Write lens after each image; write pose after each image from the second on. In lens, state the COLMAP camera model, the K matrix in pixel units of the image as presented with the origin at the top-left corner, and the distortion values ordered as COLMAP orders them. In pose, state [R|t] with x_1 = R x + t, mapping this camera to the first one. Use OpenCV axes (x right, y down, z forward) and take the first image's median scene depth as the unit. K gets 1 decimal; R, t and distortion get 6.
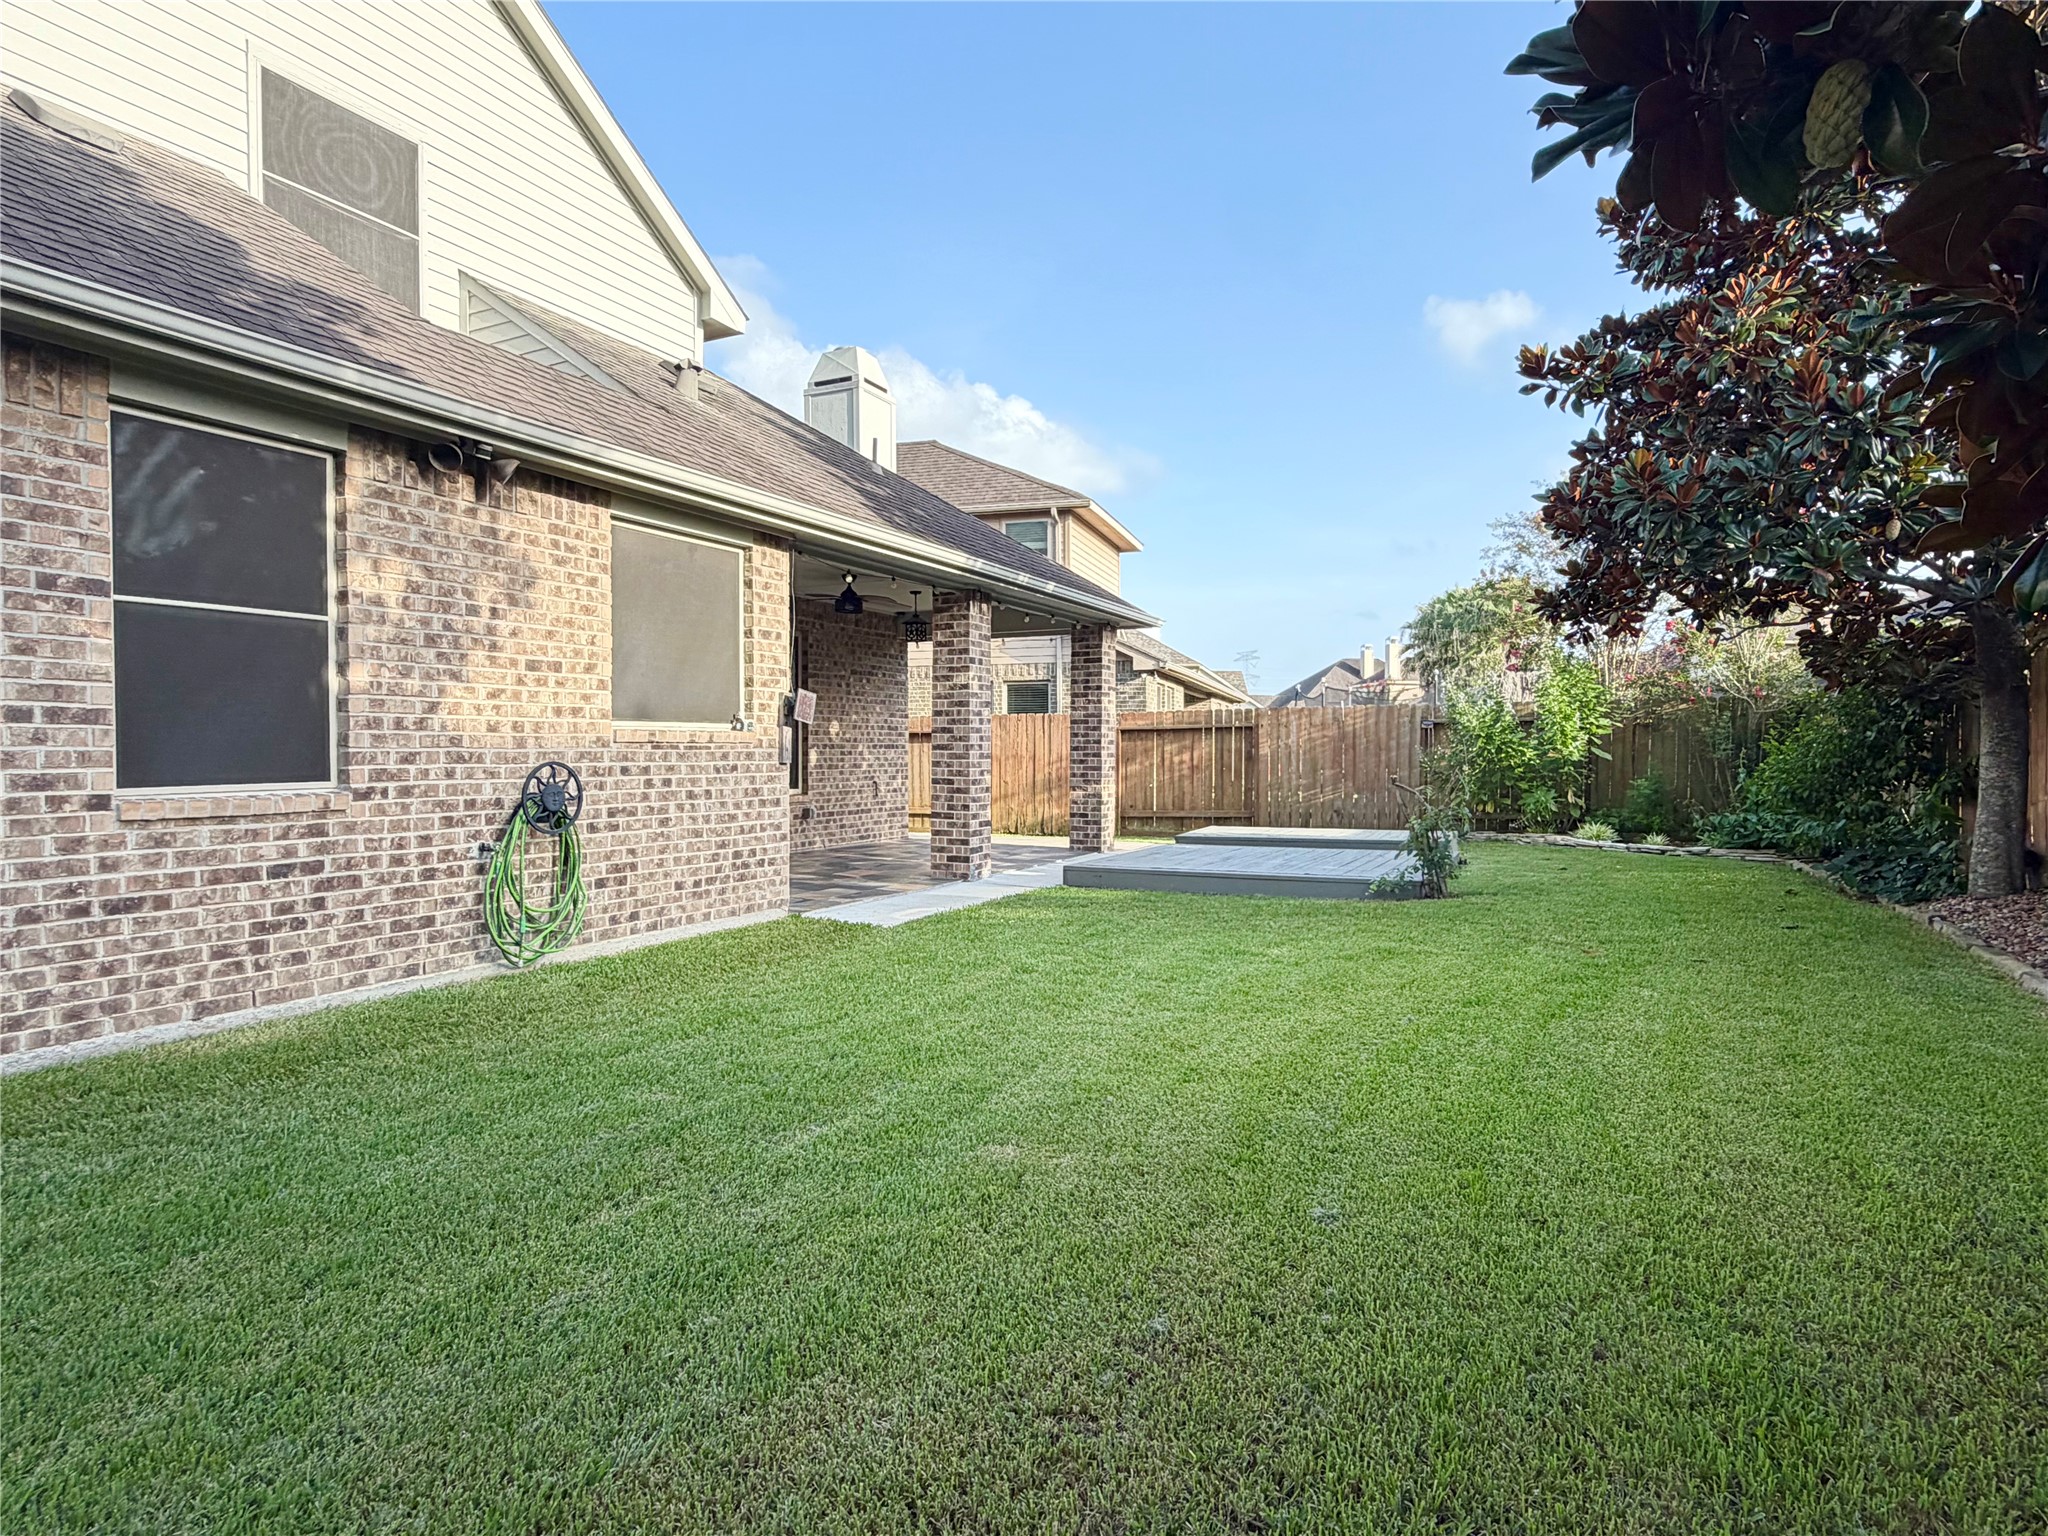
lens RADIAL K [[1139.7, 0, 1022.9], [0, 1139.7, 772.7], [0, 0, 1]] dist [0.002990, -0.000652]
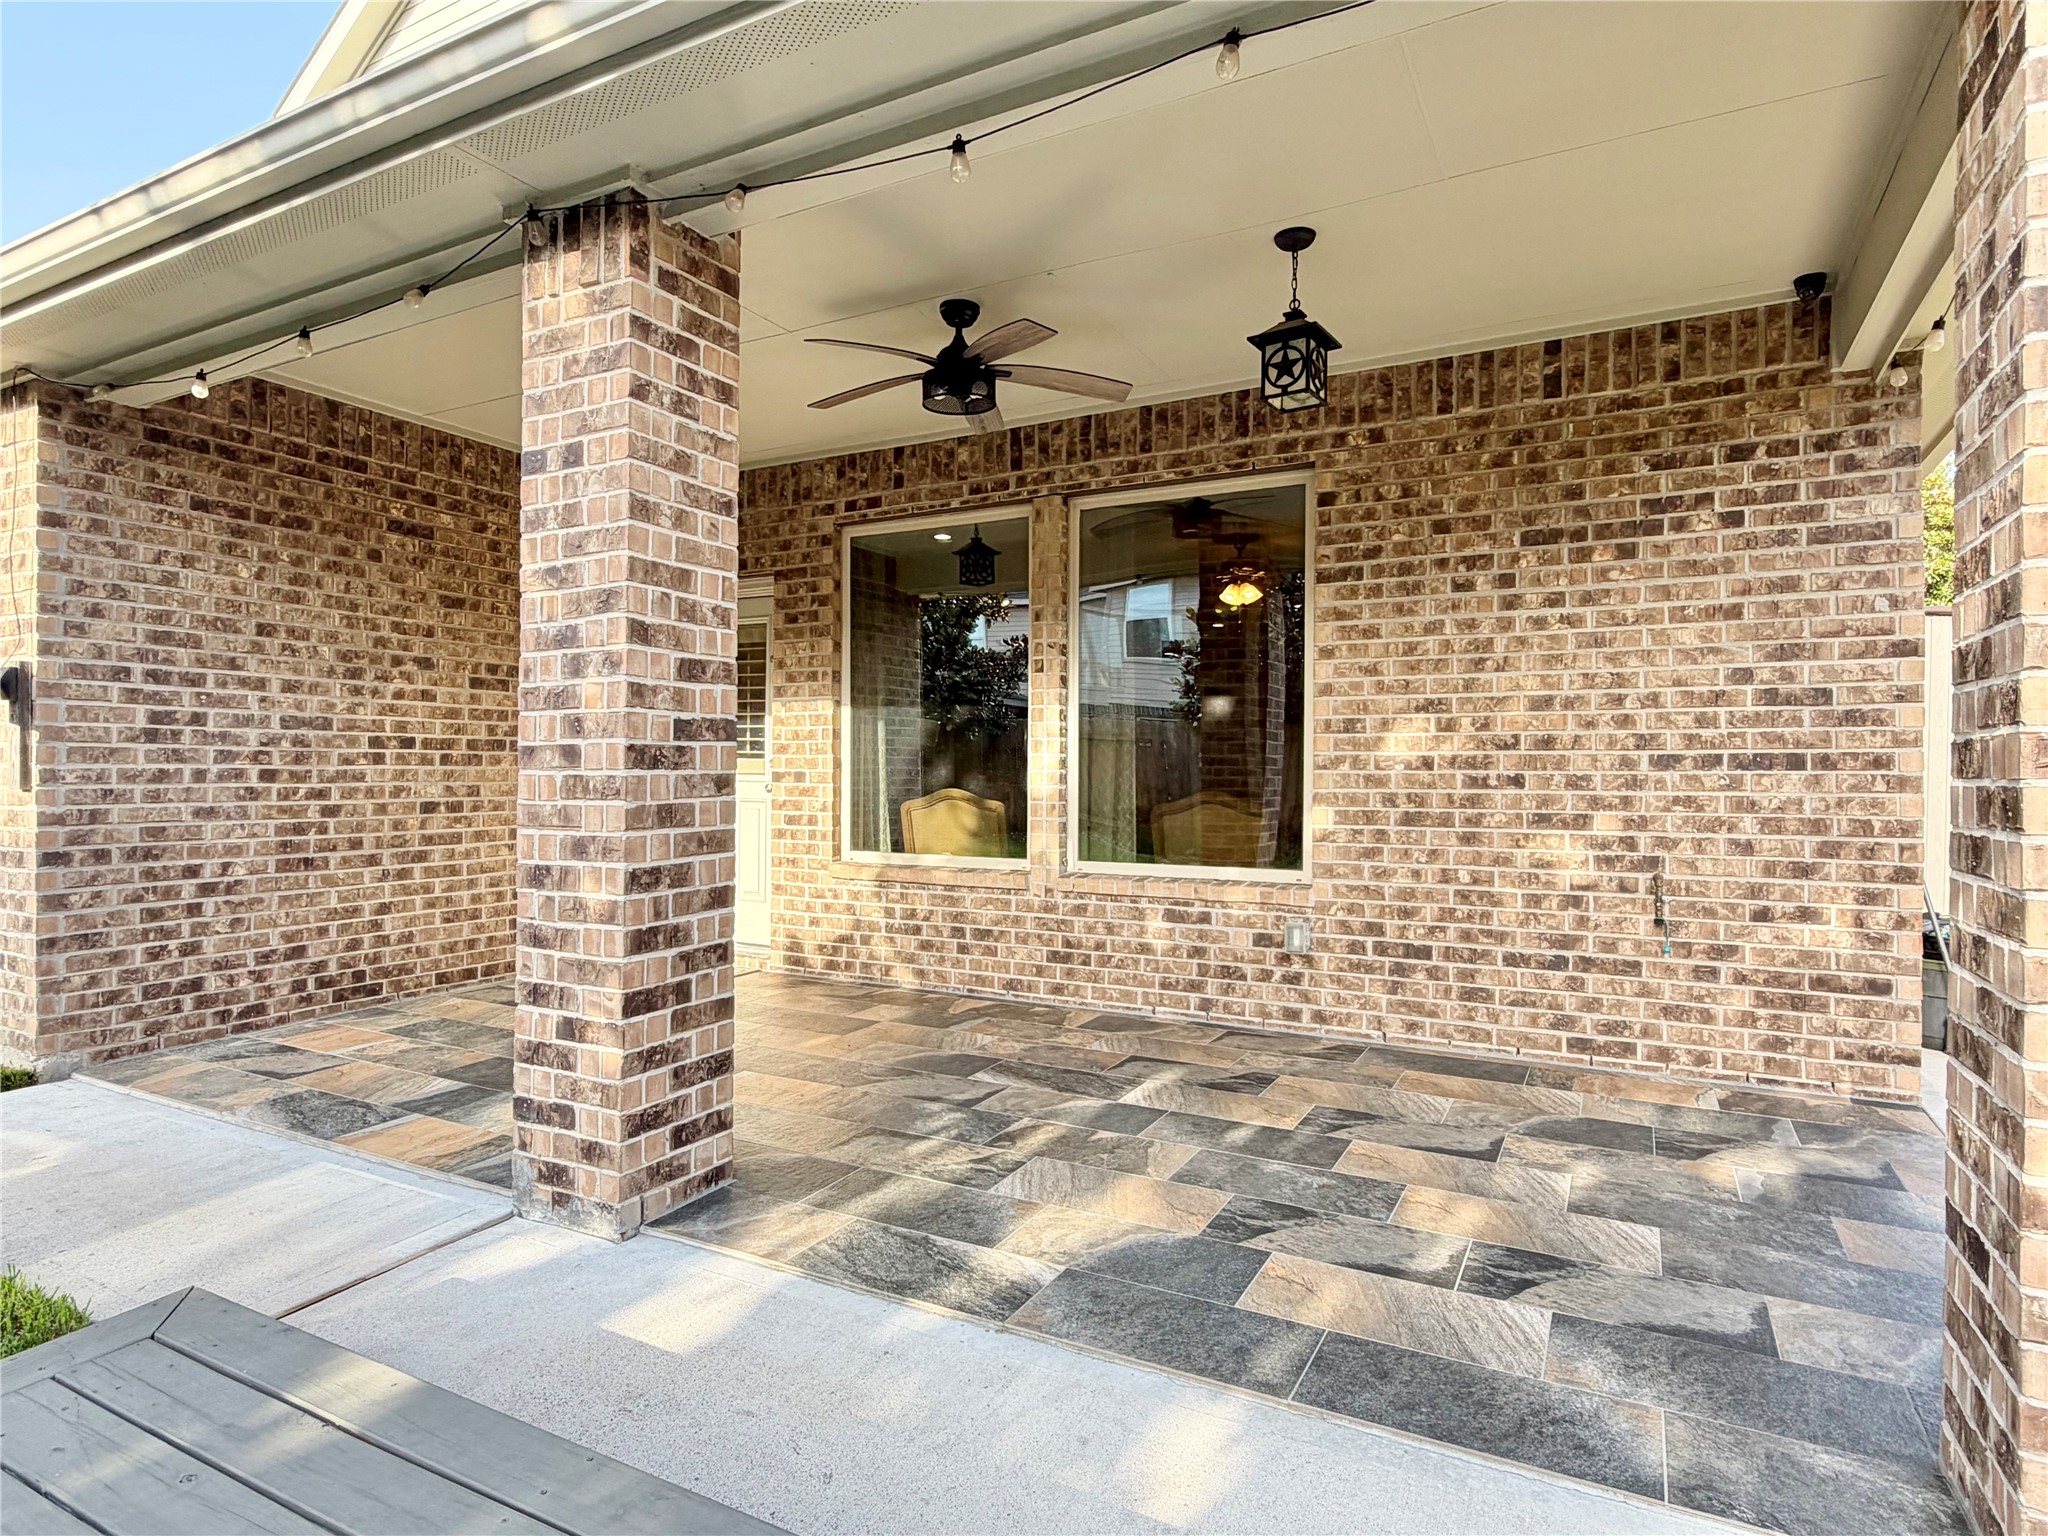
lens RADIAL K [[1133.7, 0, 1020.5], [0, 1133.7, 767.4], [0, 0, 1]] dist [-0.000918, 0.002101]
pose [[-0.031282, -0.005329, -0.999496, 0.190715], [-0.025050, 0.999676, -0.004546, -0.016817], [0.999197, 0.024896, -0.031406, 0.886621]]
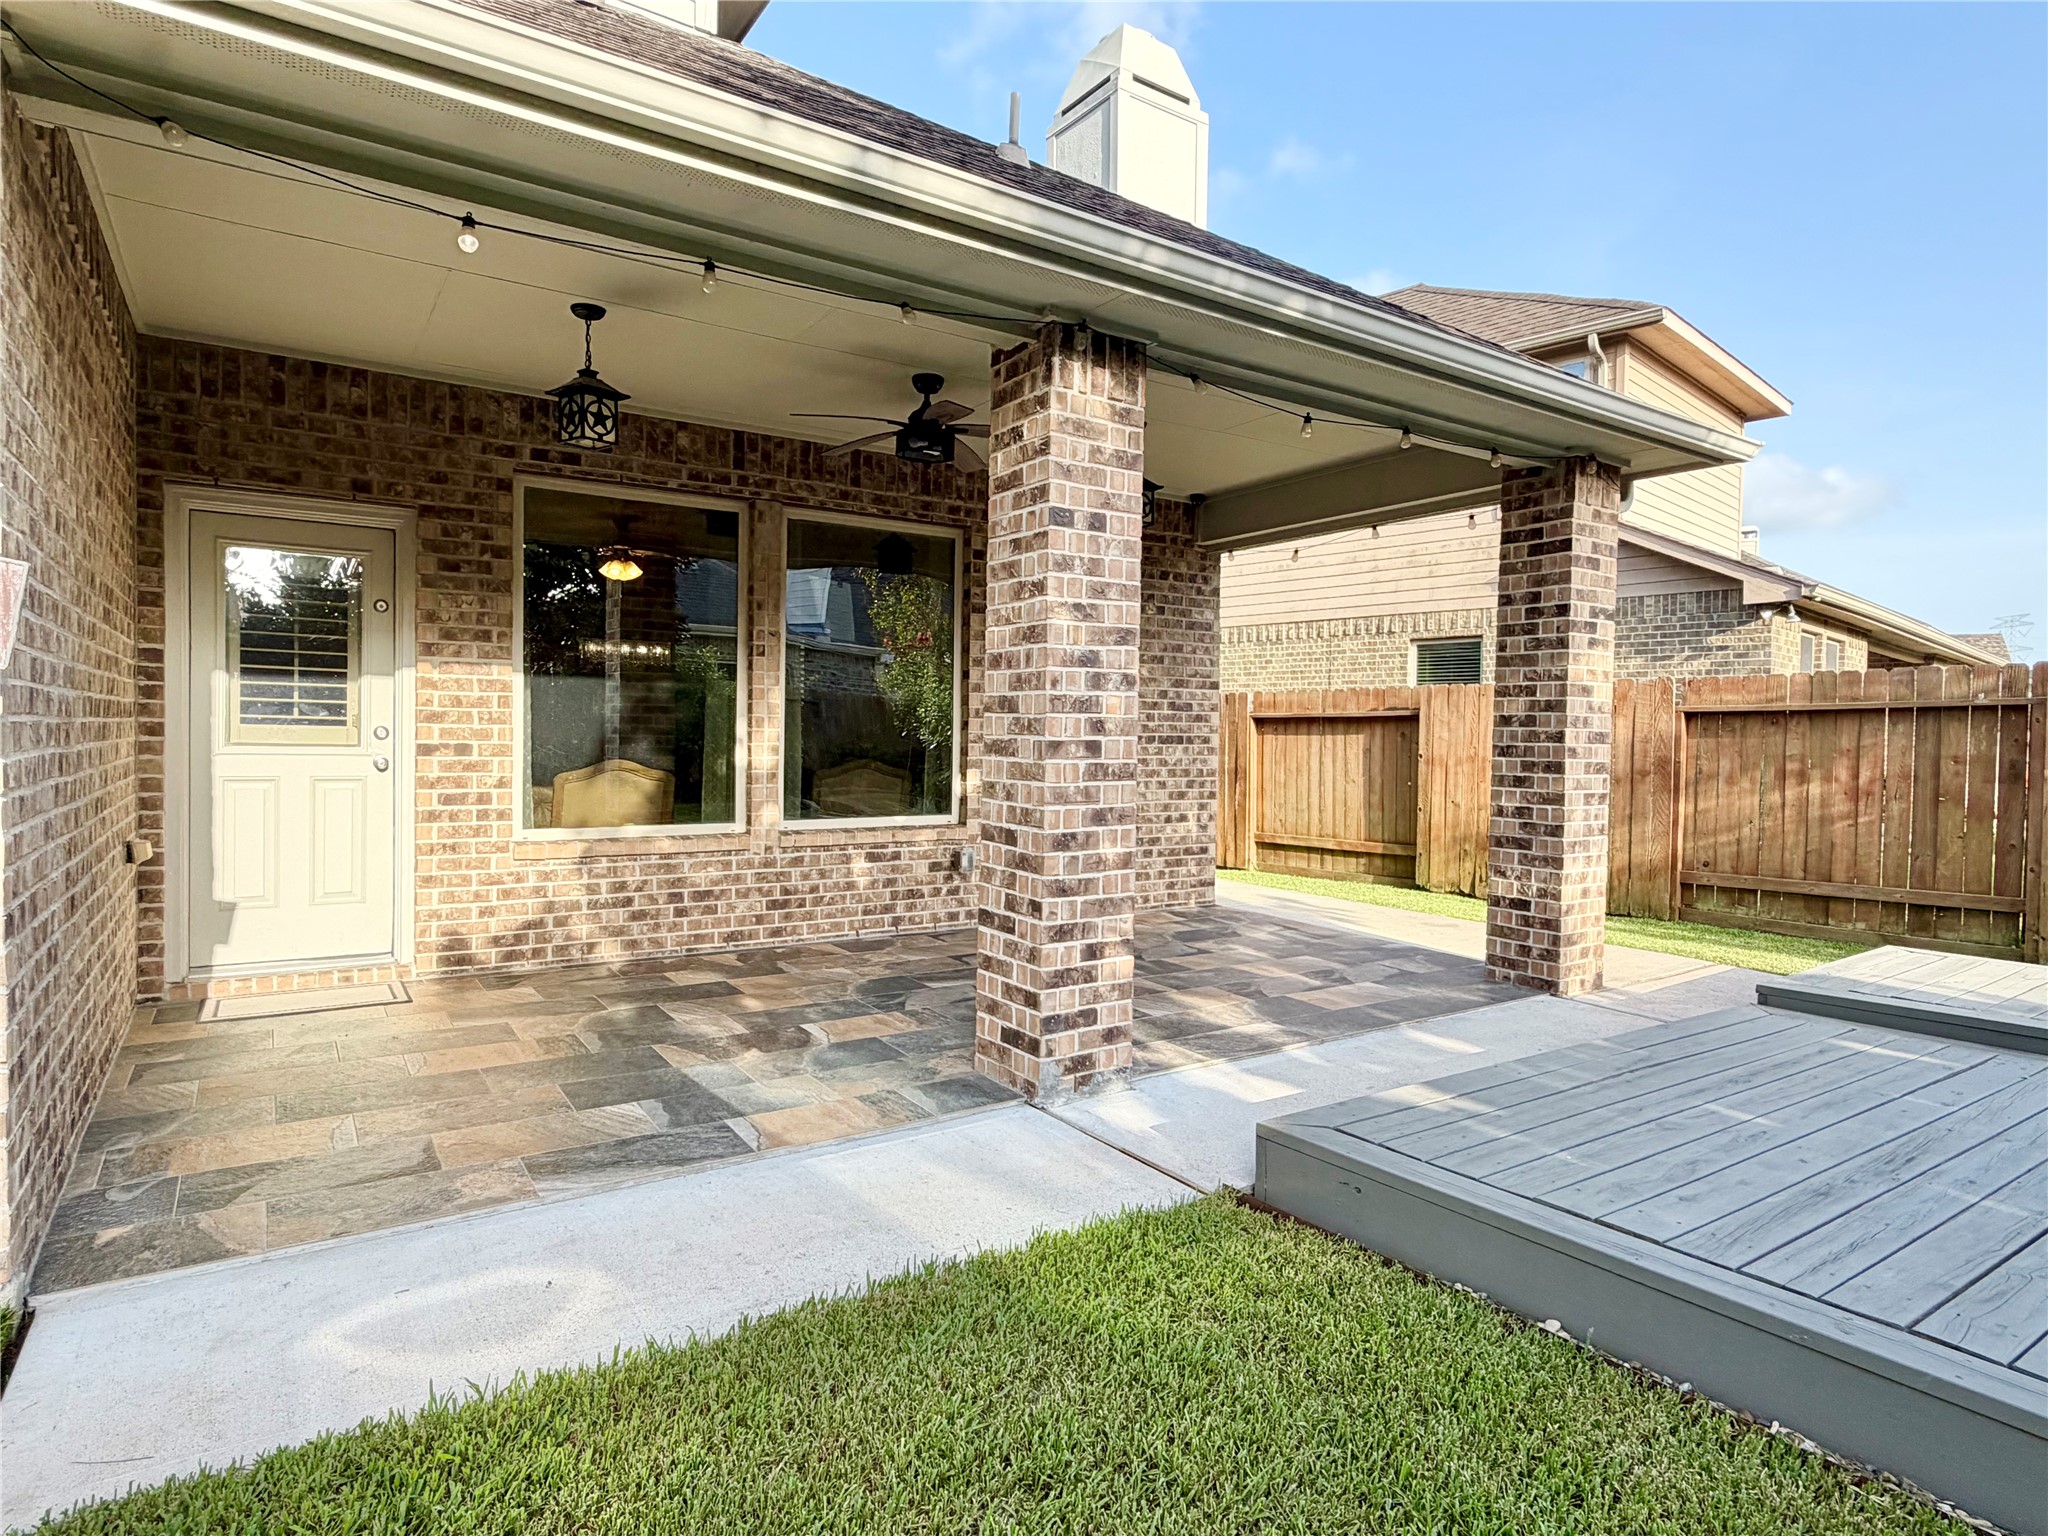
lens RADIAL K [[1133.7, 0, 1020.5], [0, 1133.7, 767.4], [0, 0, 1]] dist [-0.000918, 0.002101]
pose [[0.866846, 0.026674, -0.497862, 0.102339], [-0.023161, 0.999644, 0.013232, -0.016497], [0.498038, 0.000061, 0.867155, 0.523707]]
